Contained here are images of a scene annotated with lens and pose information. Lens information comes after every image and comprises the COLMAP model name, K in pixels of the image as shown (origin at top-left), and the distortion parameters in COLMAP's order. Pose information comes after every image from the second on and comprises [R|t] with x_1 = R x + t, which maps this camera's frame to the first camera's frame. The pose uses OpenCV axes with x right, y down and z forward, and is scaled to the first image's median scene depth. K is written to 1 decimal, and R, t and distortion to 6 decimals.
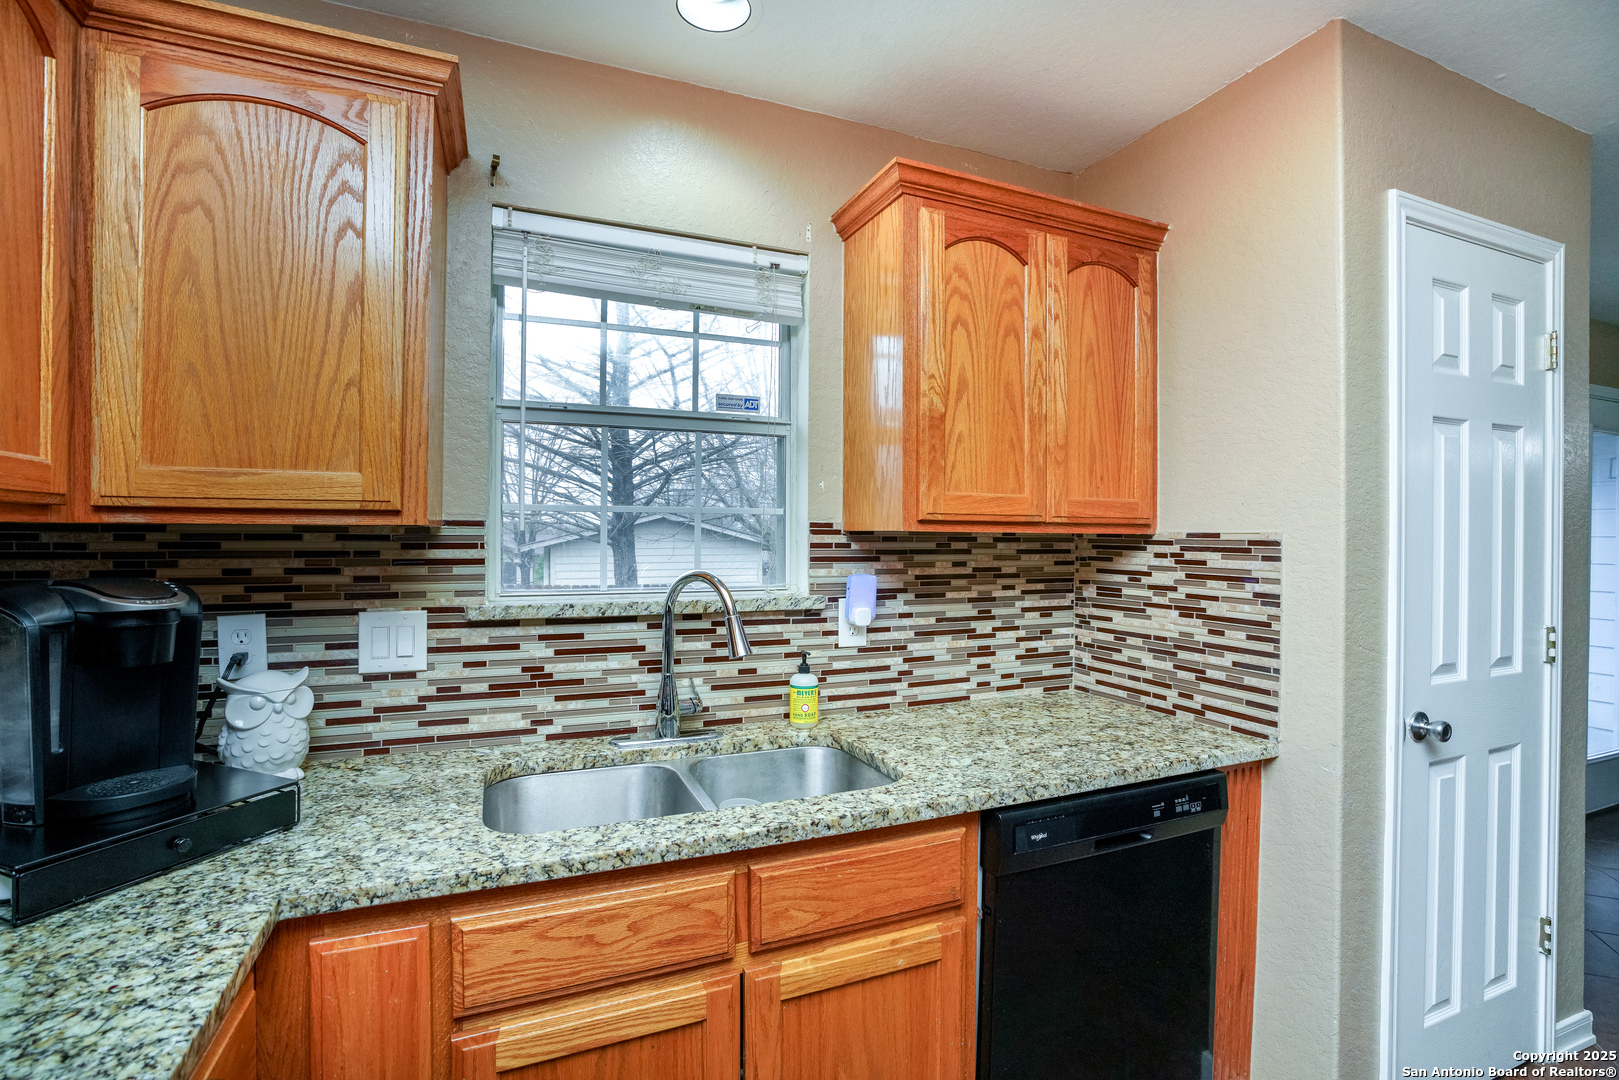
lens RADIAL K [[746.8, 0, 819.9], [0, 746.8, 543.5], [0, 0, 1]] dist [-0.053918, 0.009953]
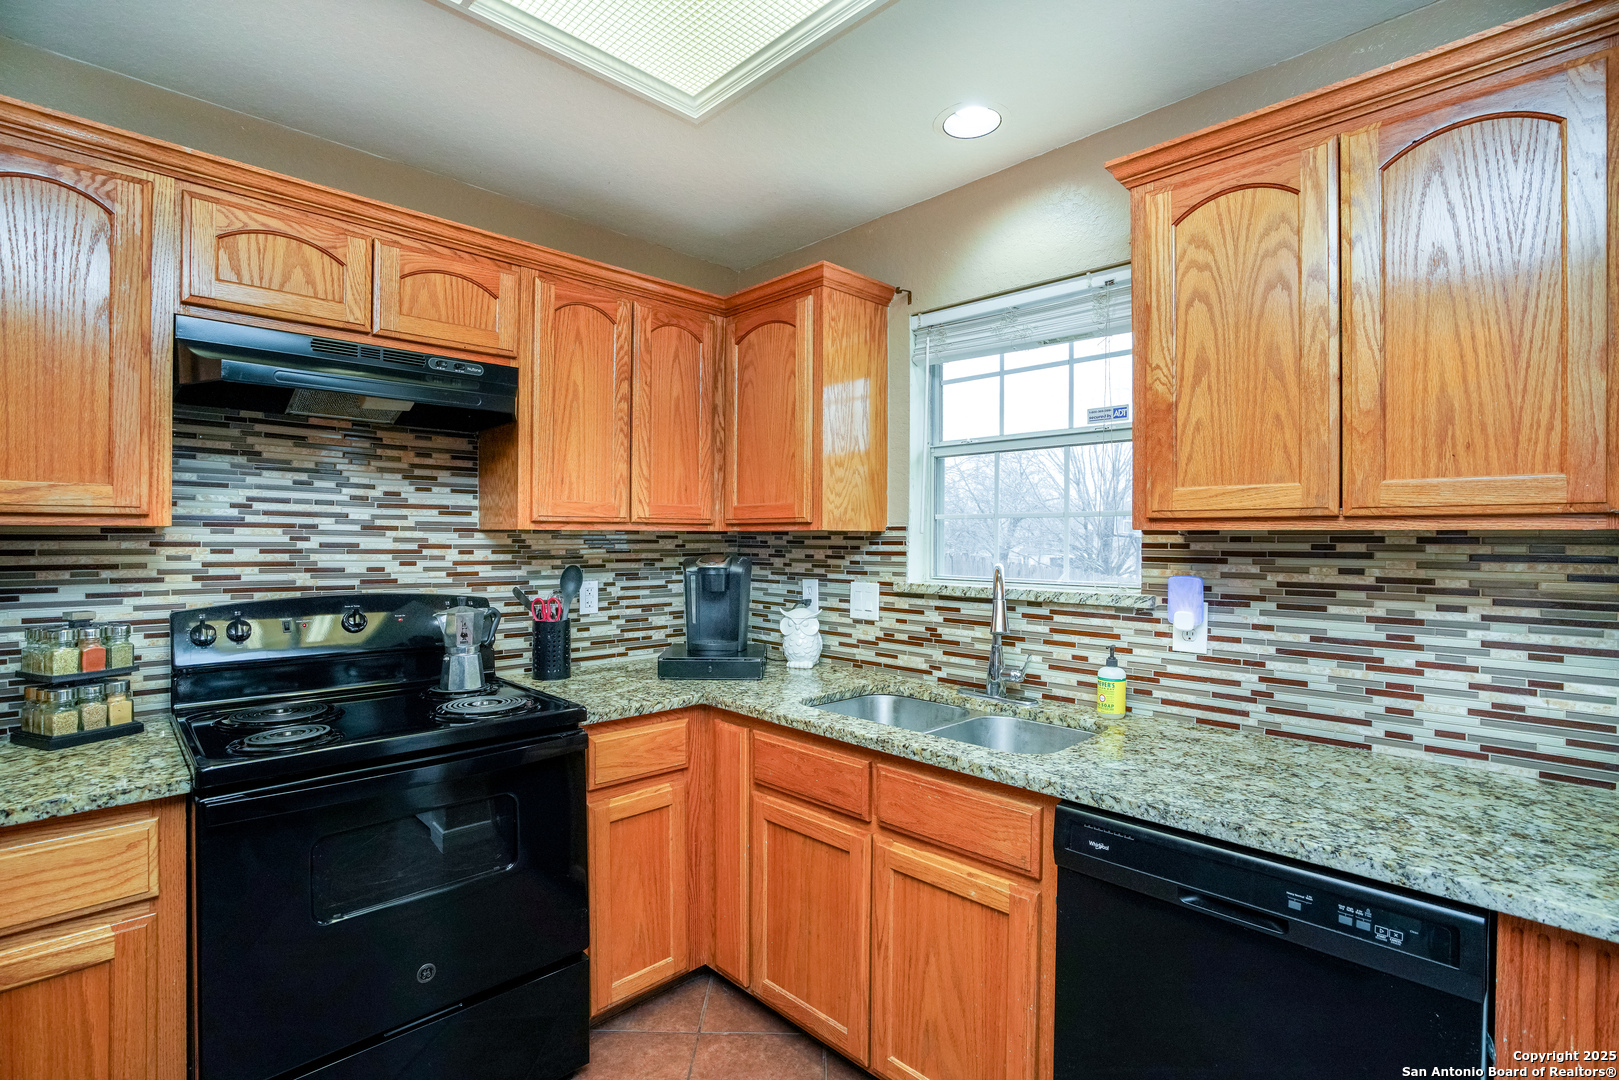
lens RADIAL K [[746.8, 0, 807.8], [0, 746.8, 547.8], [0, 0, 1]] dist [-0.053918, 0.009953]
pose [[0.367300, 0.008288, -0.930066, 0.865034], [-0.011029, 0.999929, 0.004555, 0.007048], [0.930037, 0.008585, 0.367365, 0.241123]]
